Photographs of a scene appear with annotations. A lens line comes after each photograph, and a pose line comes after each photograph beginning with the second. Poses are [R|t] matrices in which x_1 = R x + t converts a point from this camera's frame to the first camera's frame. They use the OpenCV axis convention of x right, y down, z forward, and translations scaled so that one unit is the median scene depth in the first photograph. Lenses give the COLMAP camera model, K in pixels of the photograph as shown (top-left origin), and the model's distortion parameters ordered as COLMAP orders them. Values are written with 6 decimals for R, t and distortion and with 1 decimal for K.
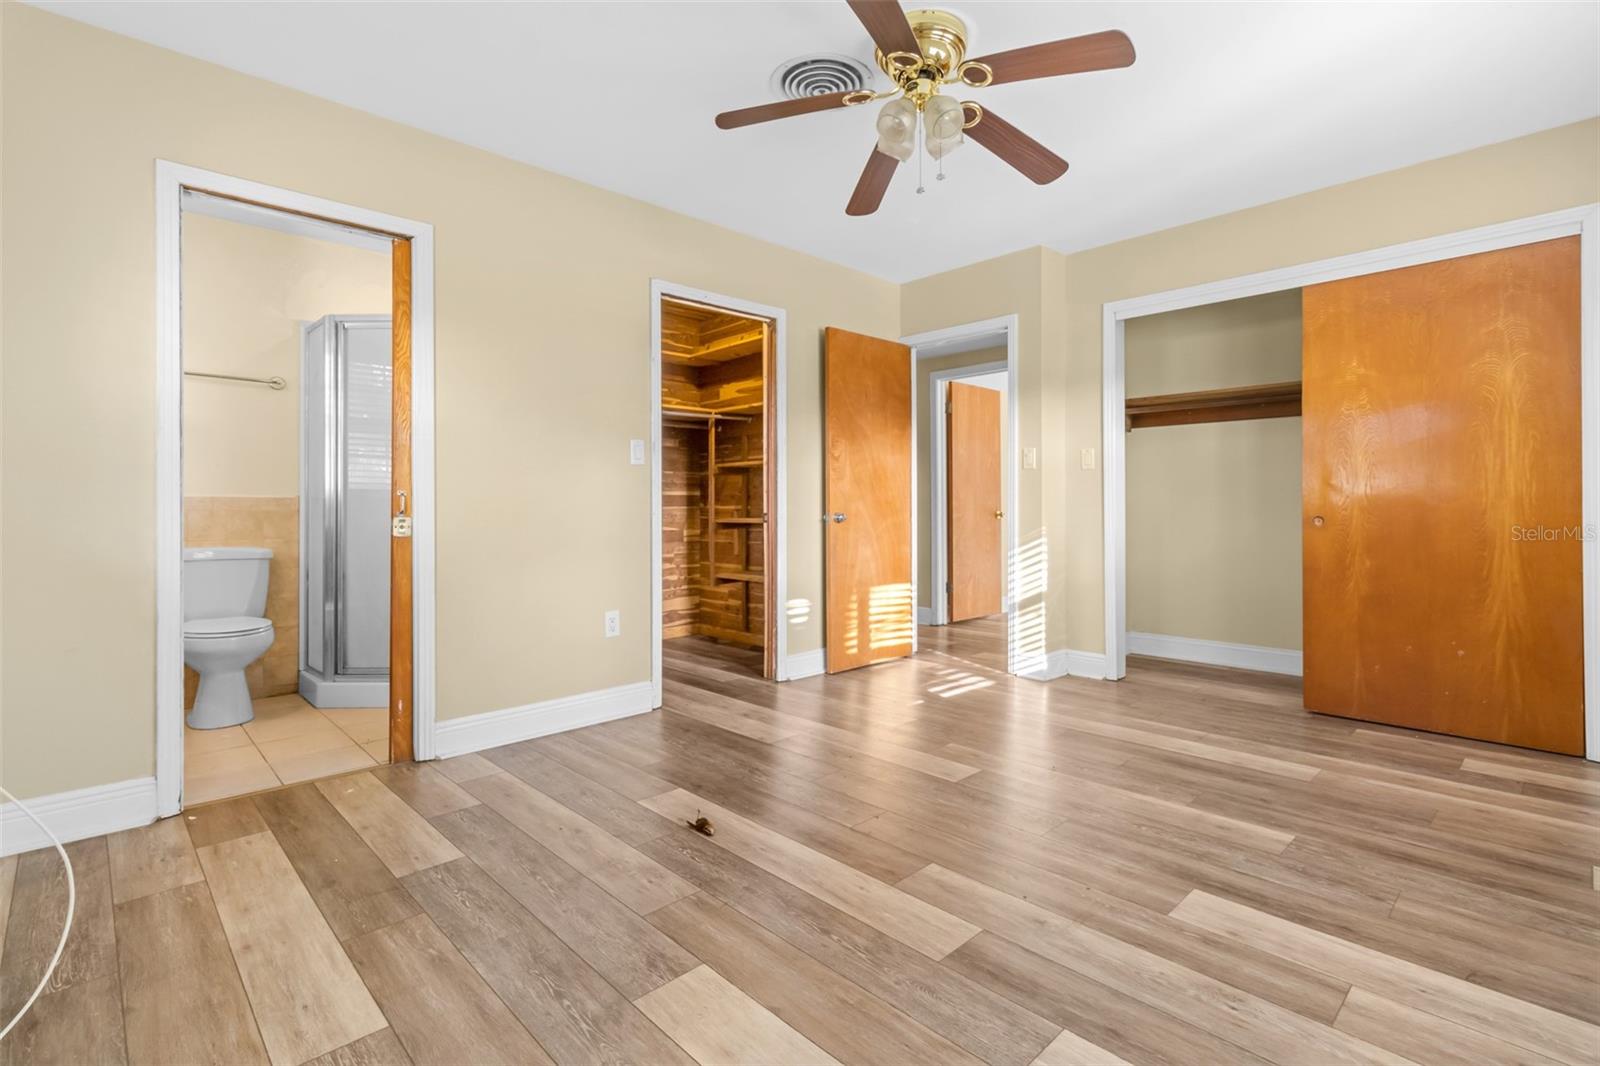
lens RADIAL K [[744.8, 0, 806.5], [0, 744.8, 522.4], [0, 0, 1]] dist [-0.001141, 0.000093]
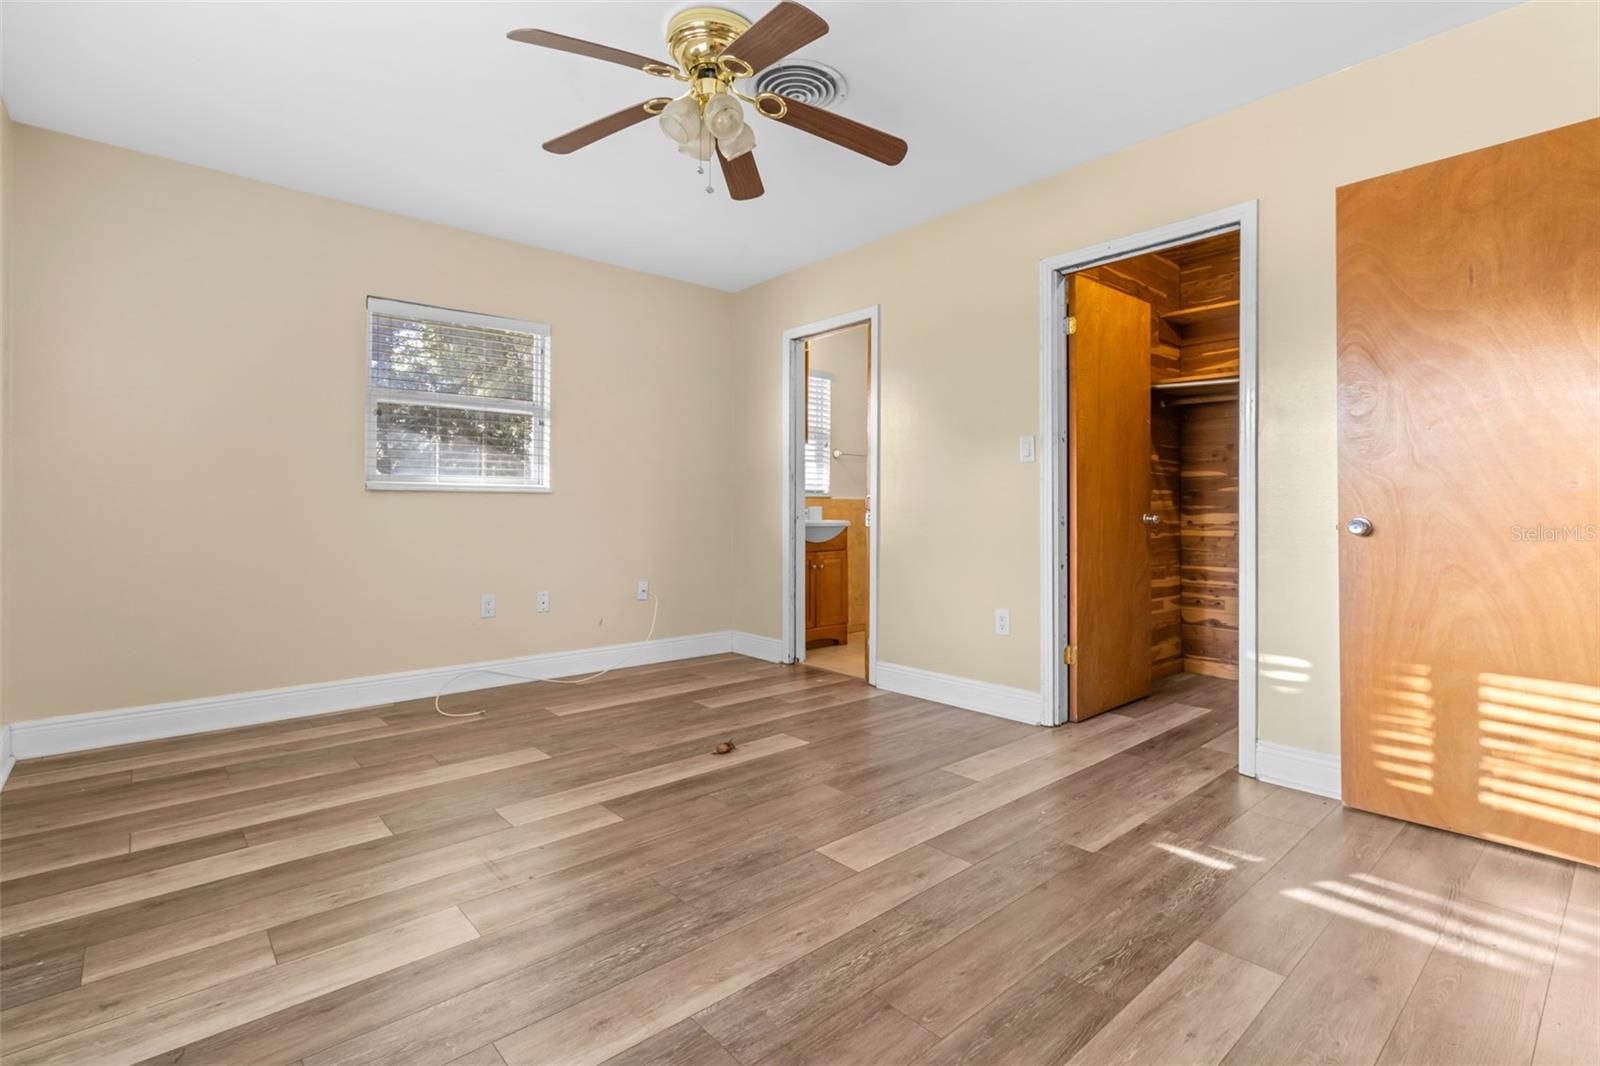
lens RADIAL K [[744.8, 0, 806.3], [0, 744.8, 519.7], [0, 0, 1]] dist [-0.001141, 0.000093]
pose [[-0.036713, 0.019634, -0.999133, 1.379231], [-0.018668, 0.999619, 0.020329, -0.032126], [0.999151, 0.019398, -0.036333, 1.403078]]
